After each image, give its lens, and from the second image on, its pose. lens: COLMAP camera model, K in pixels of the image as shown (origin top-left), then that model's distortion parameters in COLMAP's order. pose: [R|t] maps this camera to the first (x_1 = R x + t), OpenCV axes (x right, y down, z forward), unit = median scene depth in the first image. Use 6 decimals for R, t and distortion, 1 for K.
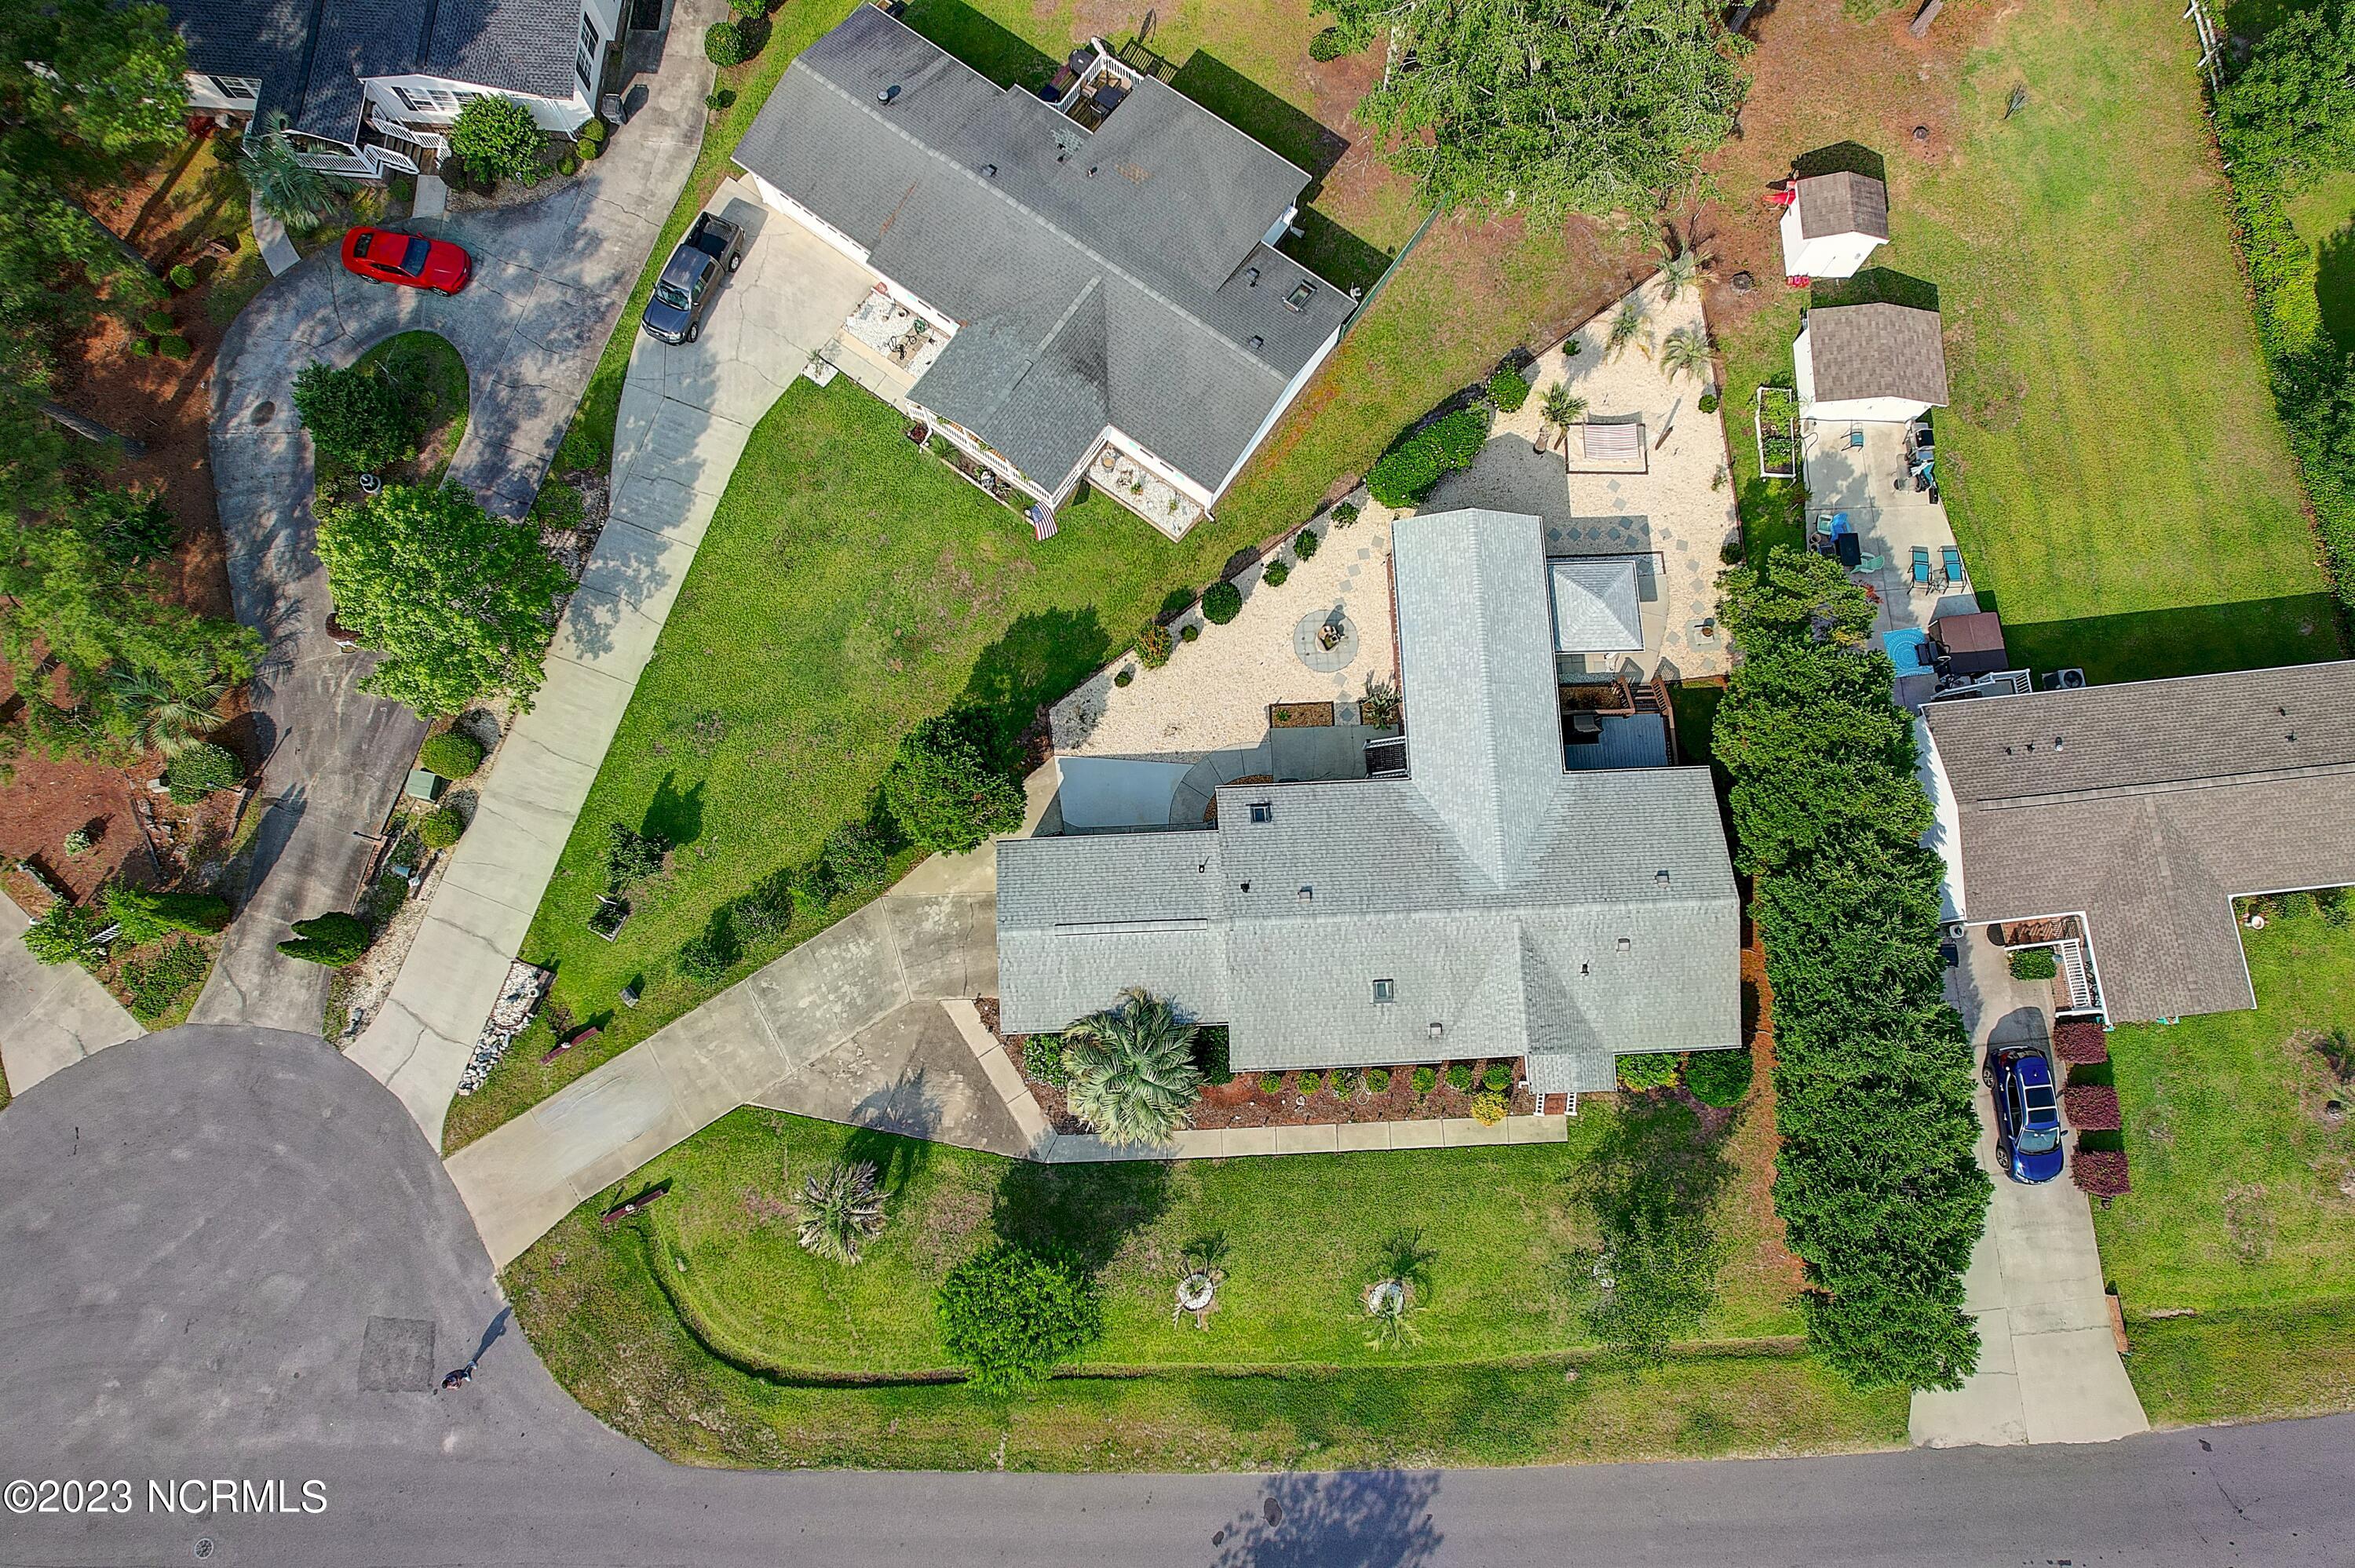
lens RADIAL K [[1516.4, 0, 1144.7], [0, 1516.4, 785.0], [0, 0, 1]] dist [-0.053265, -0.003106]
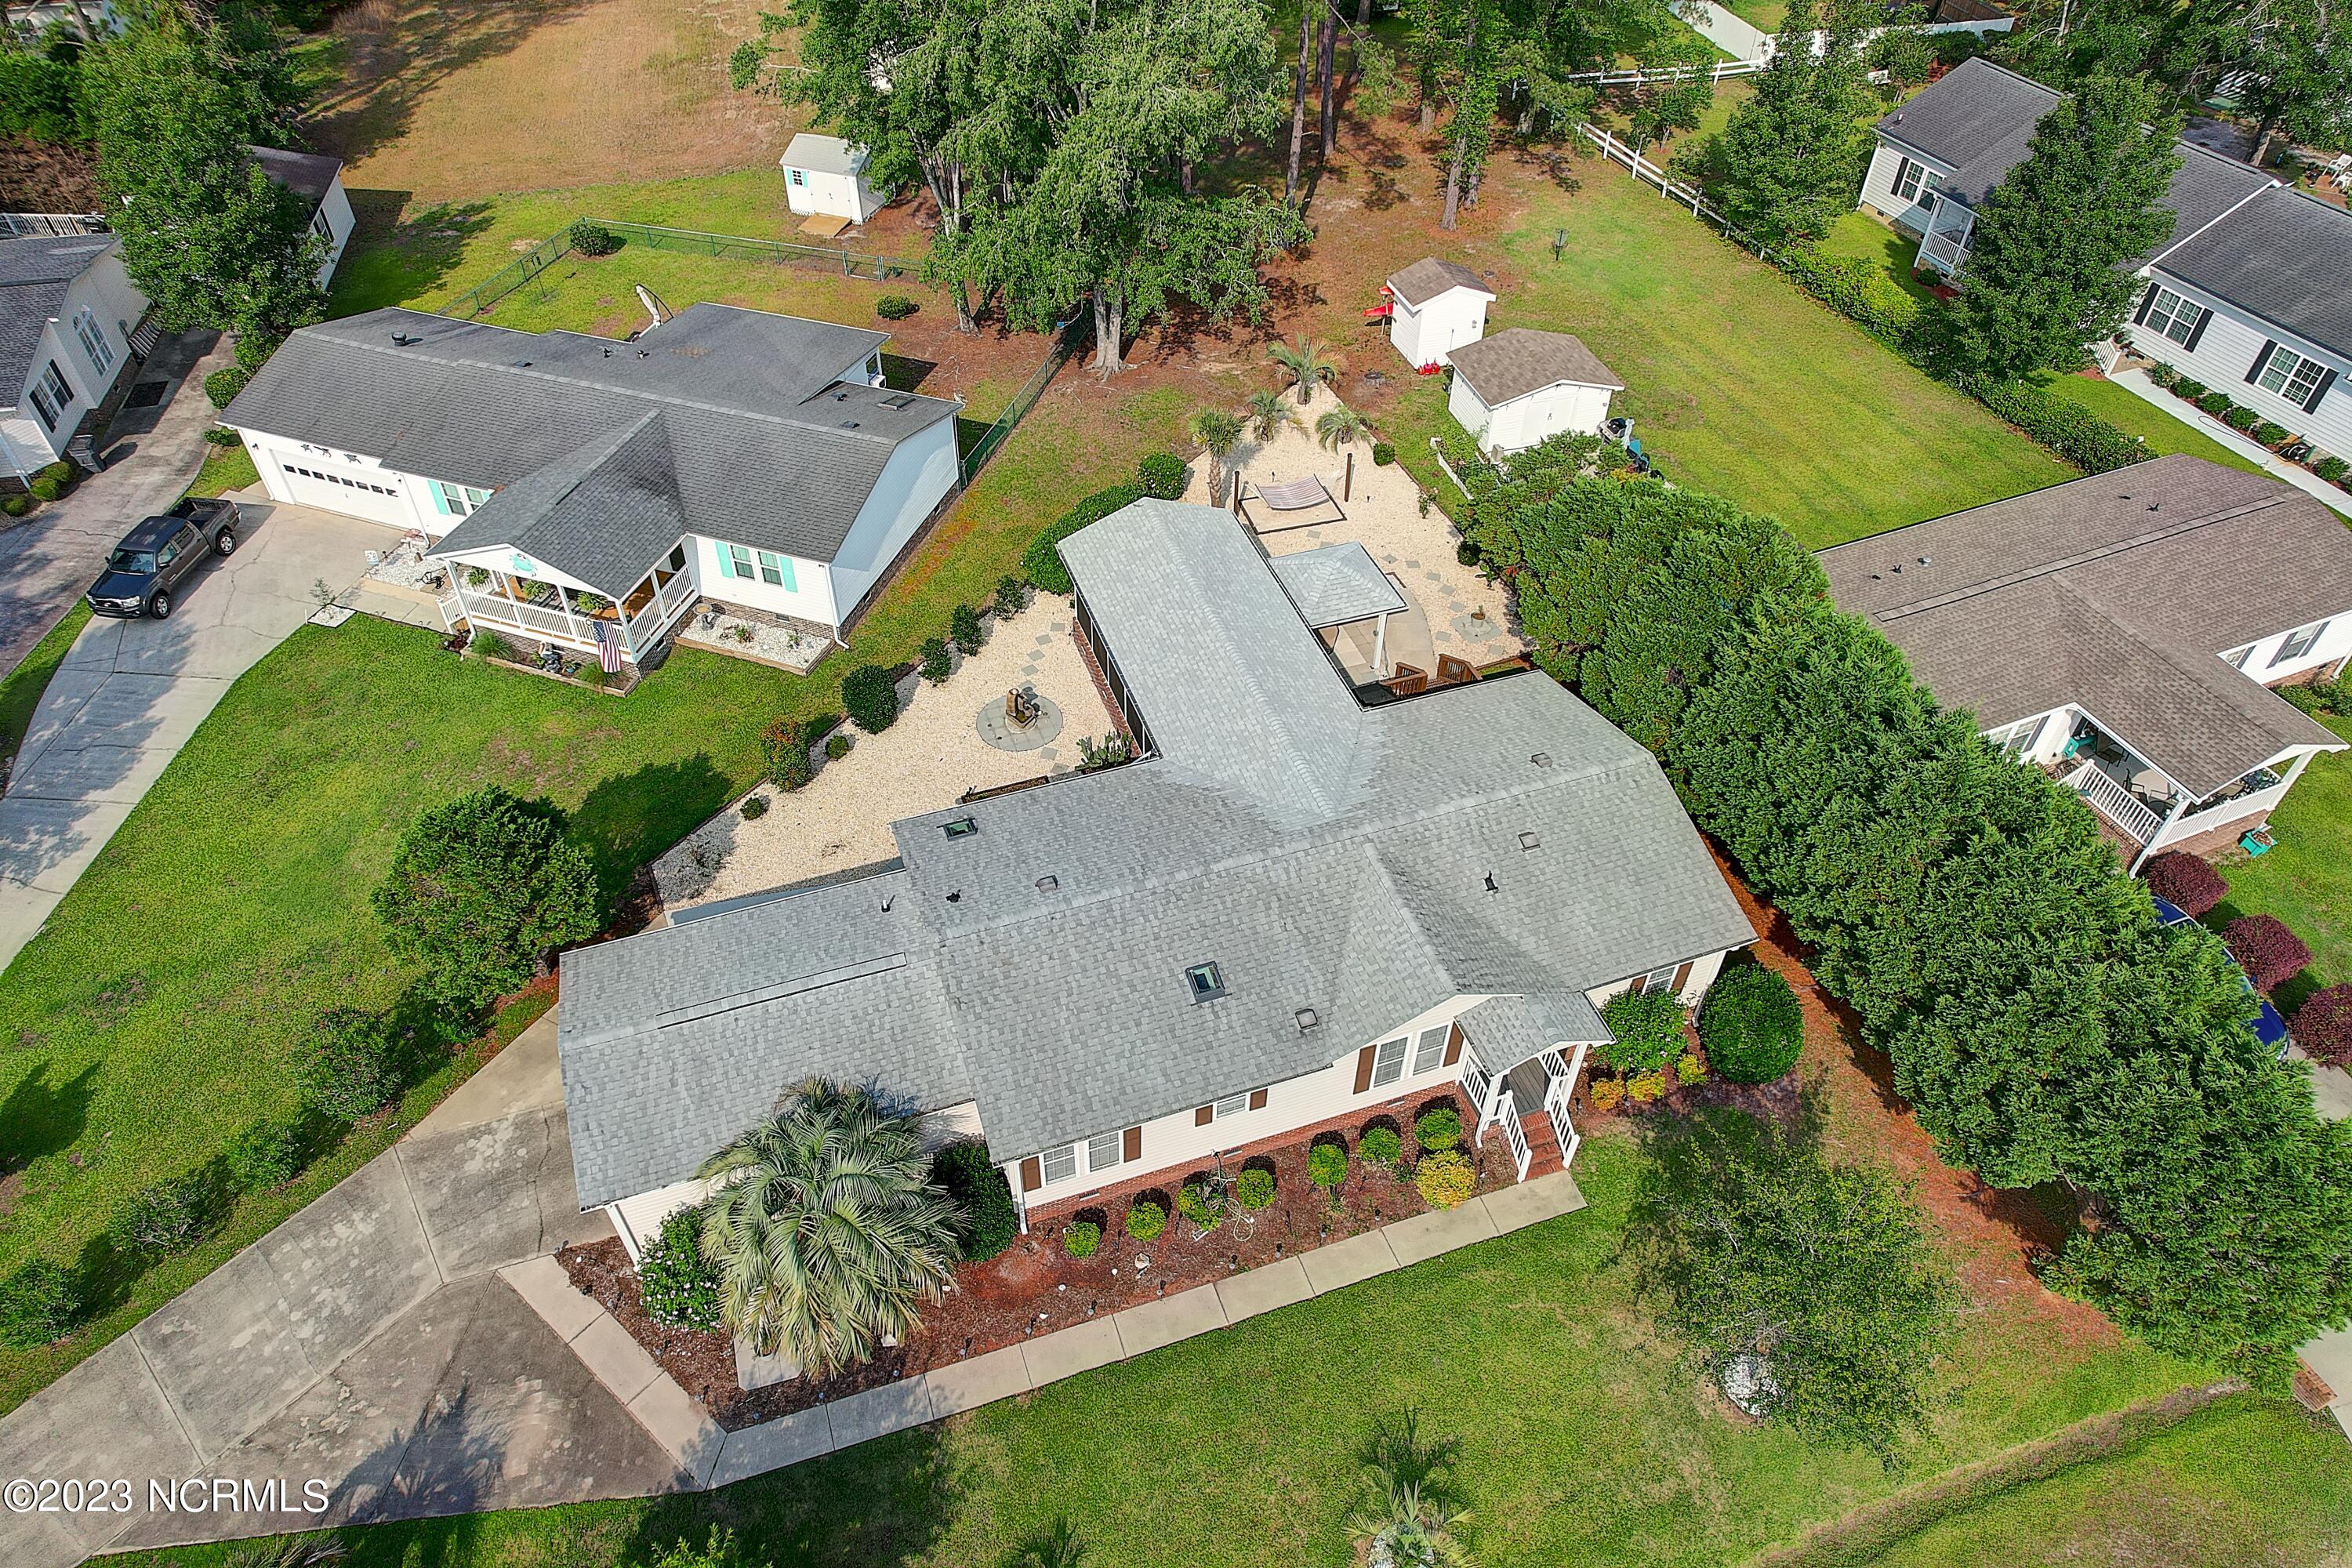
lens RADIAL K [[1508.9, 0, 1148.7], [0, 1508.9, 775.9], [0, 0, 1]] dist [-0.077359, 0.077208]
pose [[0.959152, -0.194956, 0.204987, 0.023345], [0.276695, 0.797356, -0.536342, 0.360846], [-0.058884, 0.571153, 0.818729, 0.412297]]
